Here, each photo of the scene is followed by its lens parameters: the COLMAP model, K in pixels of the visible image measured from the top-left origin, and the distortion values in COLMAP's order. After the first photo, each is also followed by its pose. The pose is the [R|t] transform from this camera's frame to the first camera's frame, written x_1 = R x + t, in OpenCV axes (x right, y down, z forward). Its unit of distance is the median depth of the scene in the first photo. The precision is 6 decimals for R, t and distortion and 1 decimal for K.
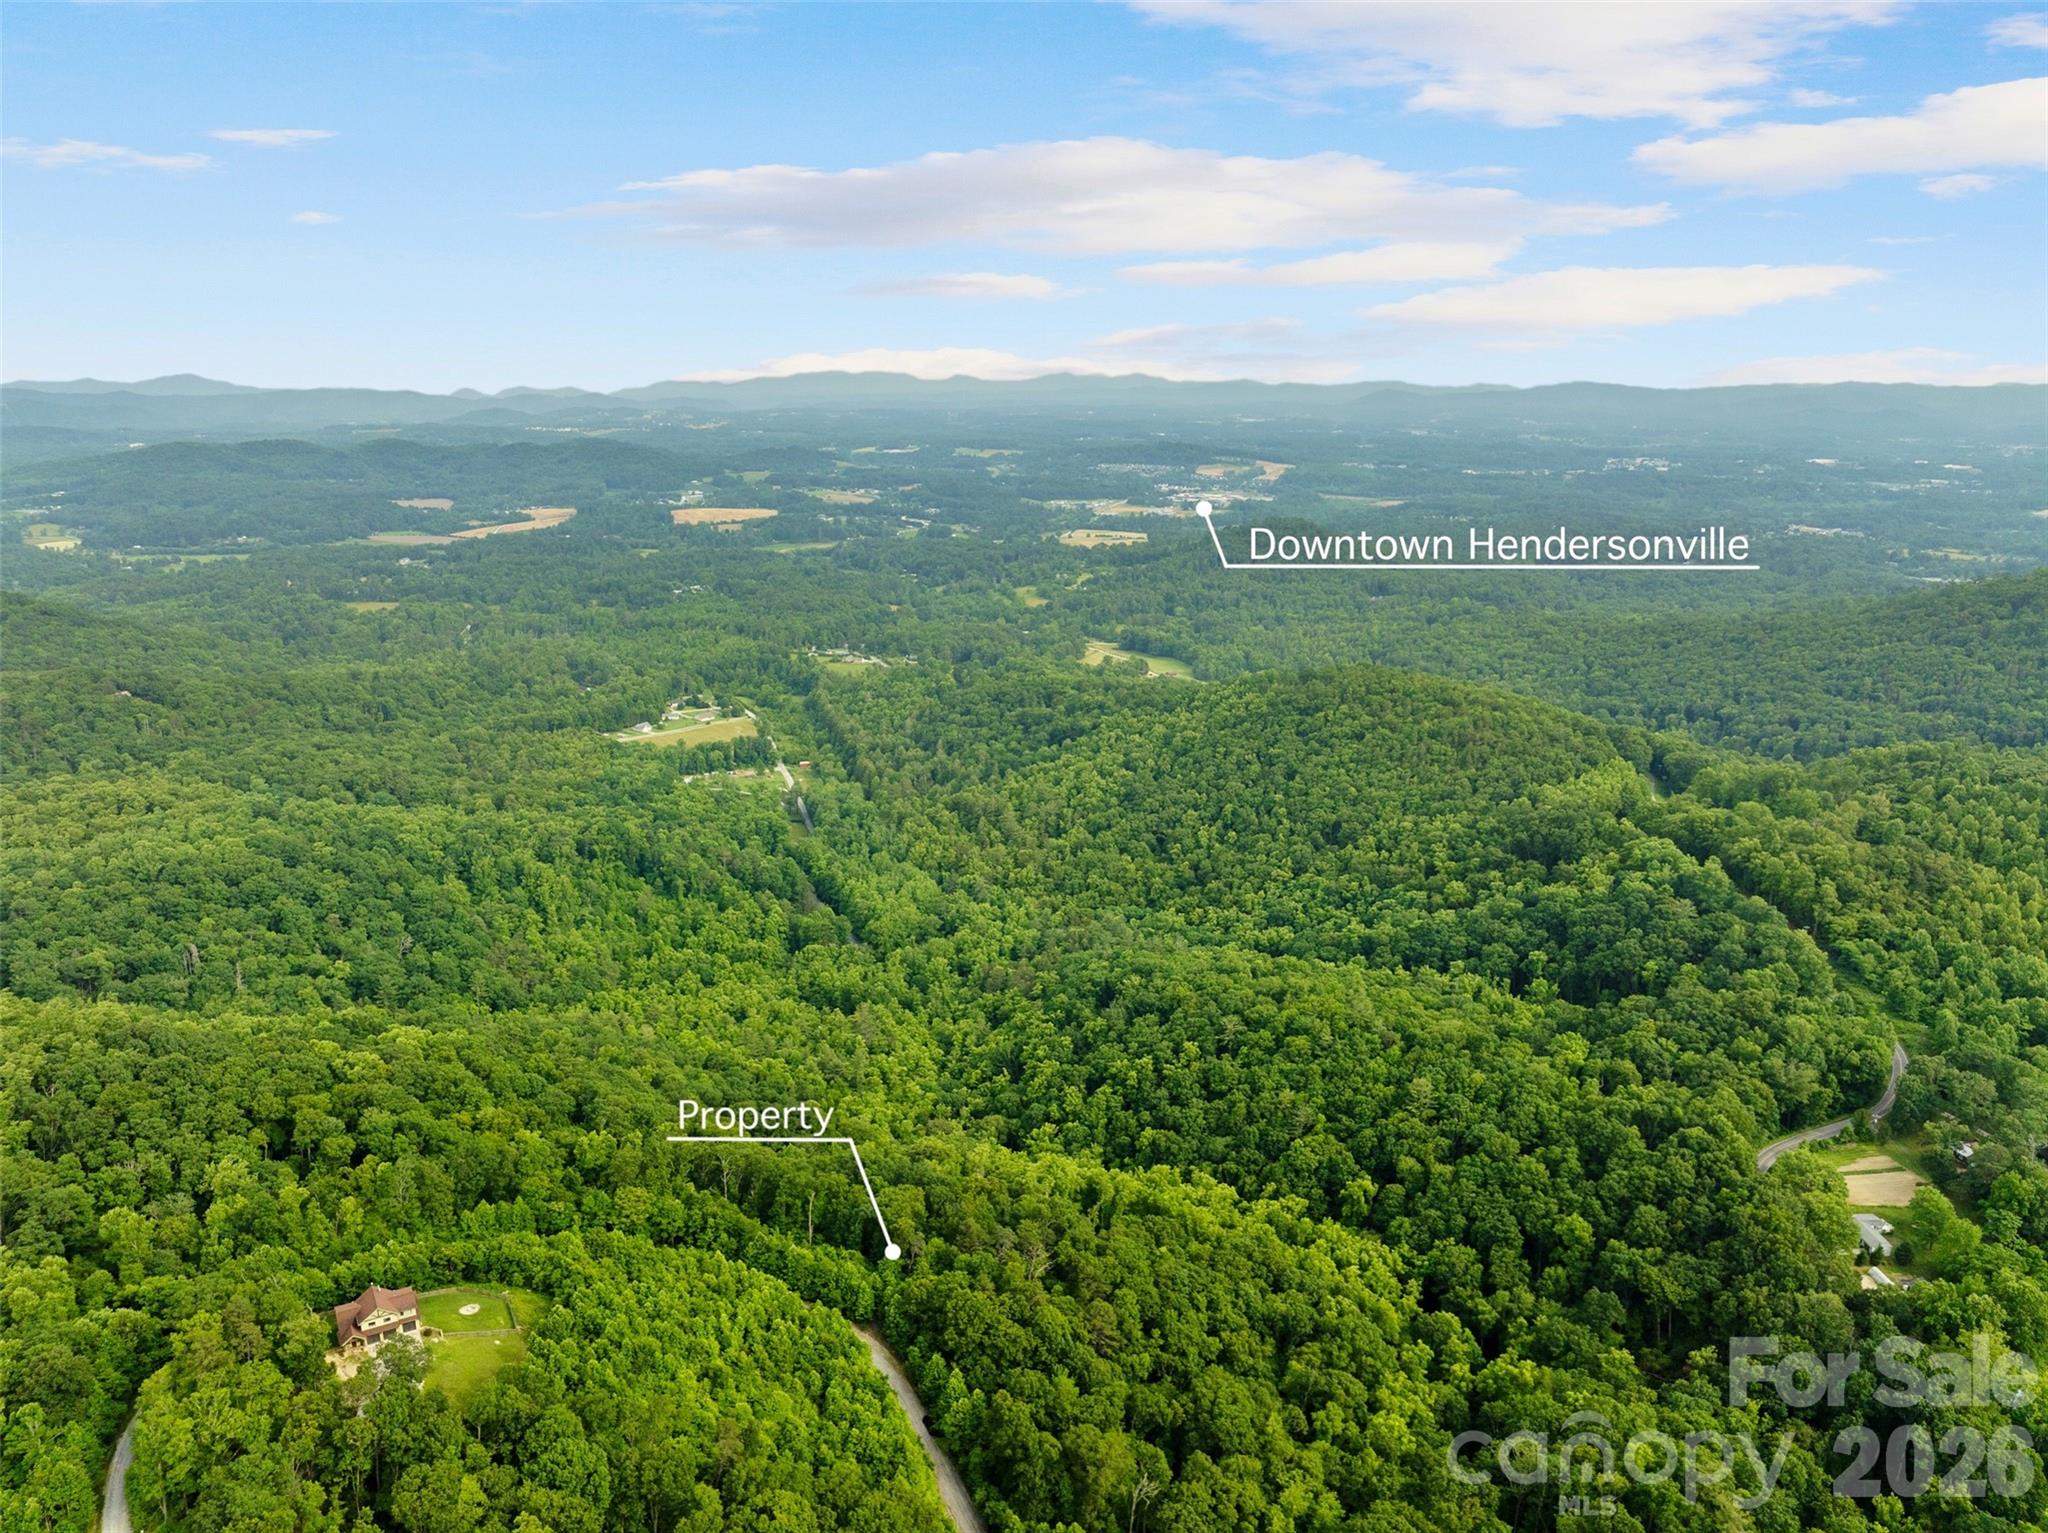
lens RADIAL K [[1452.2, 0, 1024.0], [0, 1452.2, 766.5], [0, 0, 1]] dist [-0.033551, -0.007356]
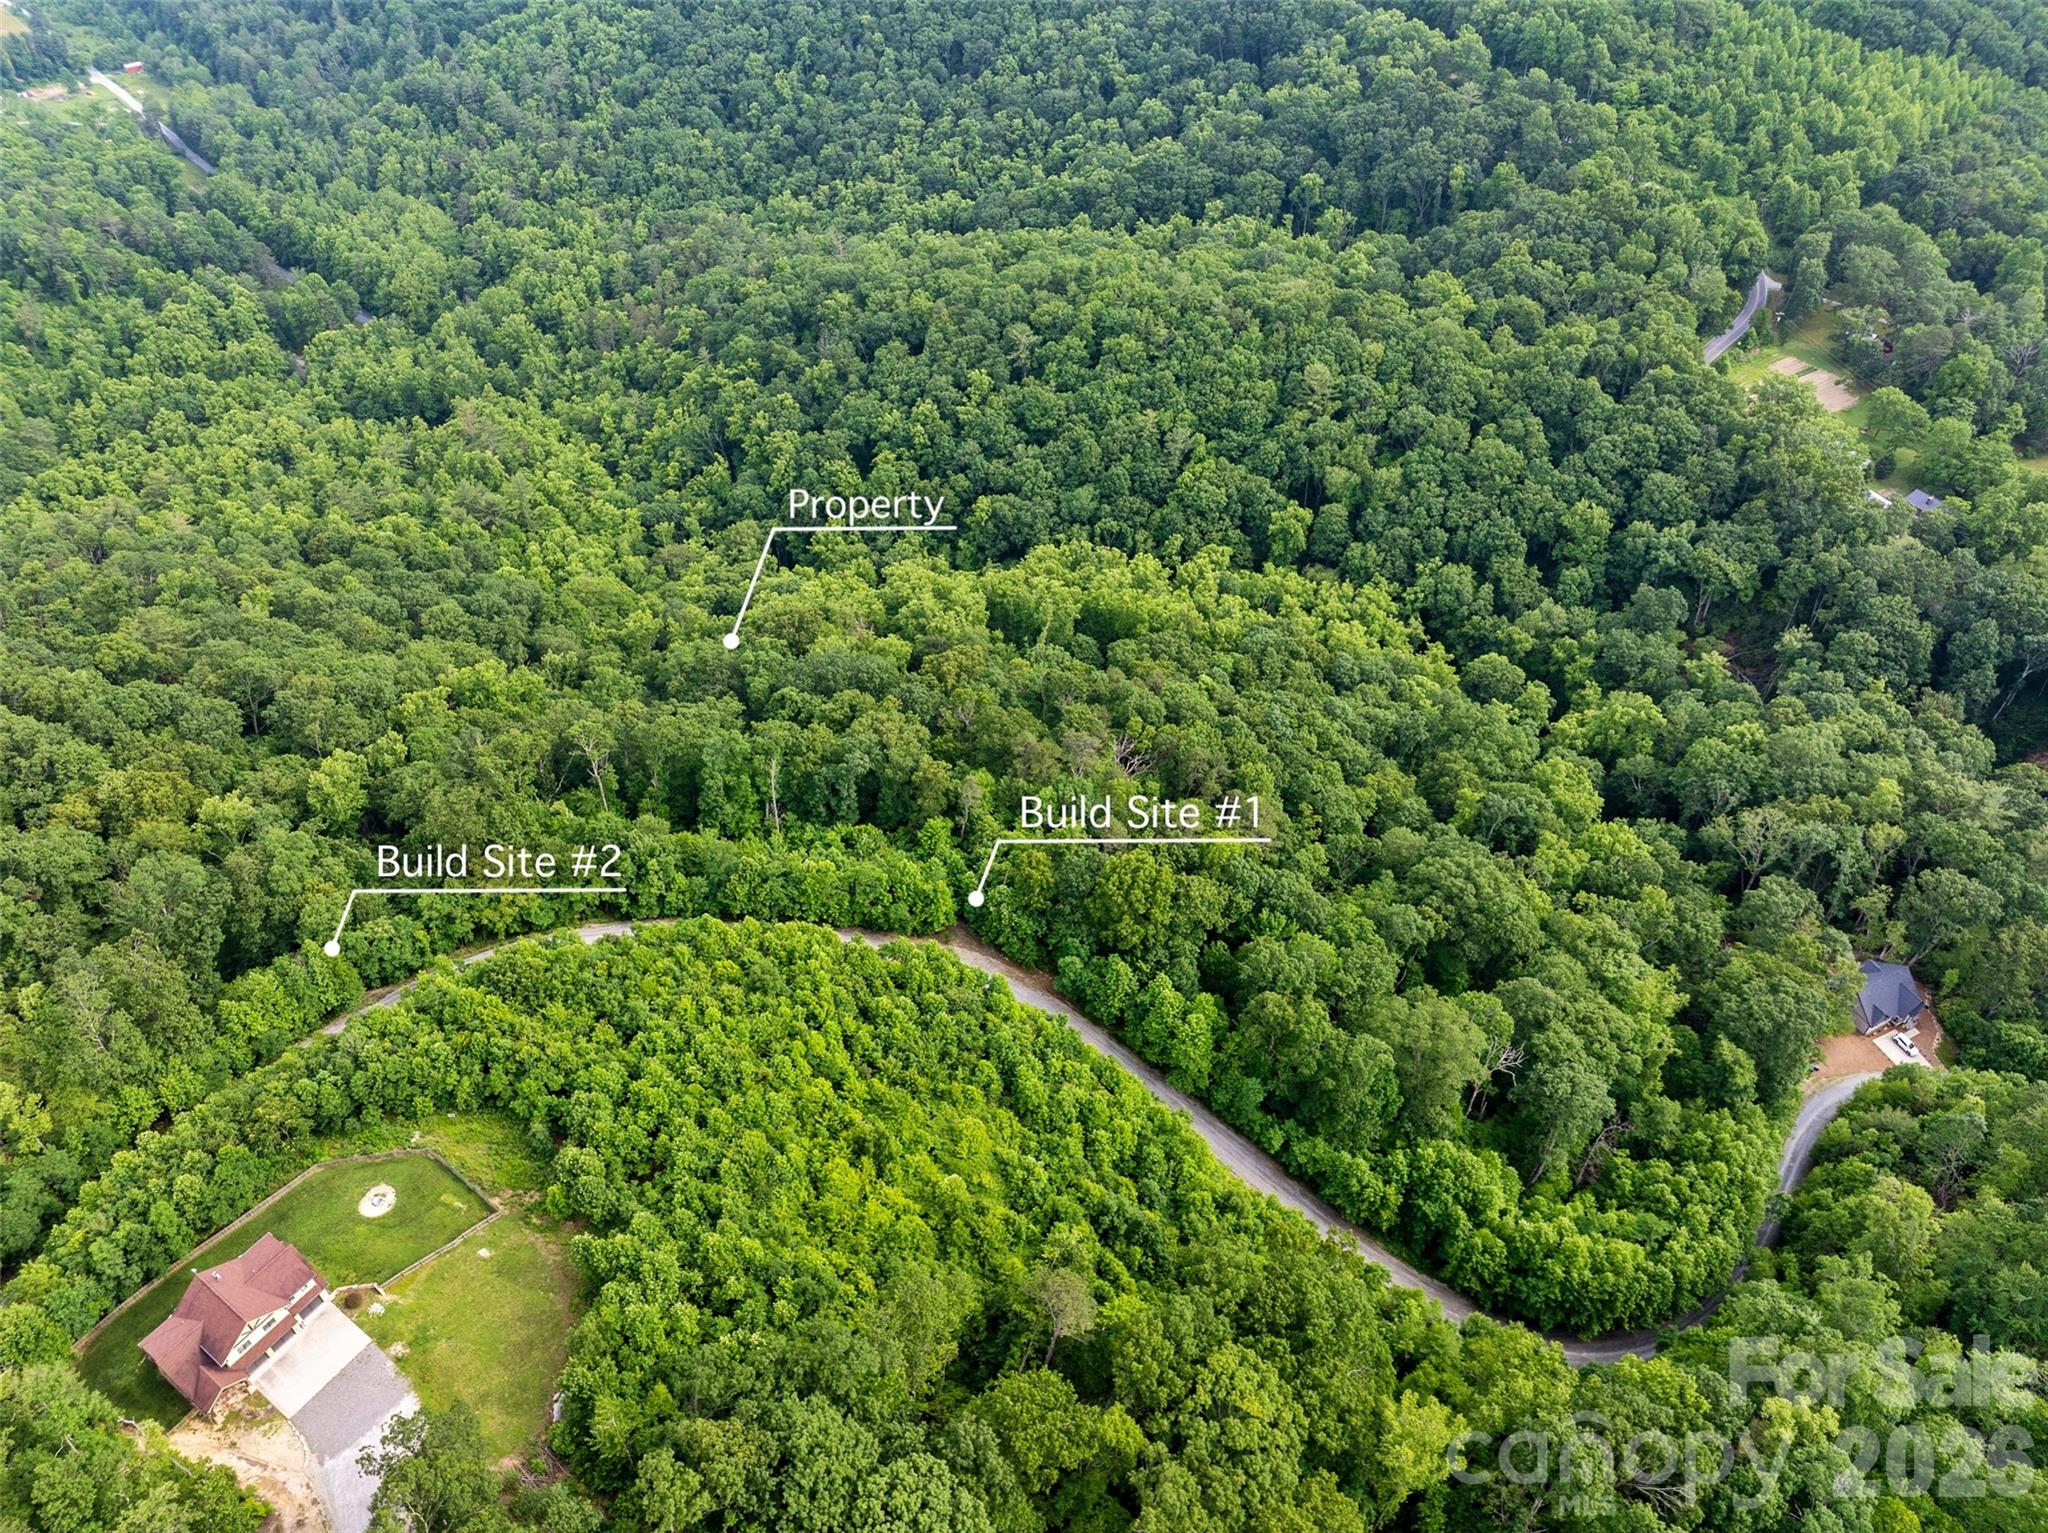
lens RADIAL K [[1452.2, 0, 1024.0], [0, 1452.2, 766.5], [0, 0, 1]] dist [-0.033551, -0.007356]
pose [[0.909137, -0.283974, 0.304678, -0.150127], [0.107241, 0.866465, 0.487584, 0.003269], [-0.402453, -0.410607, 0.818189, 0.282747]]
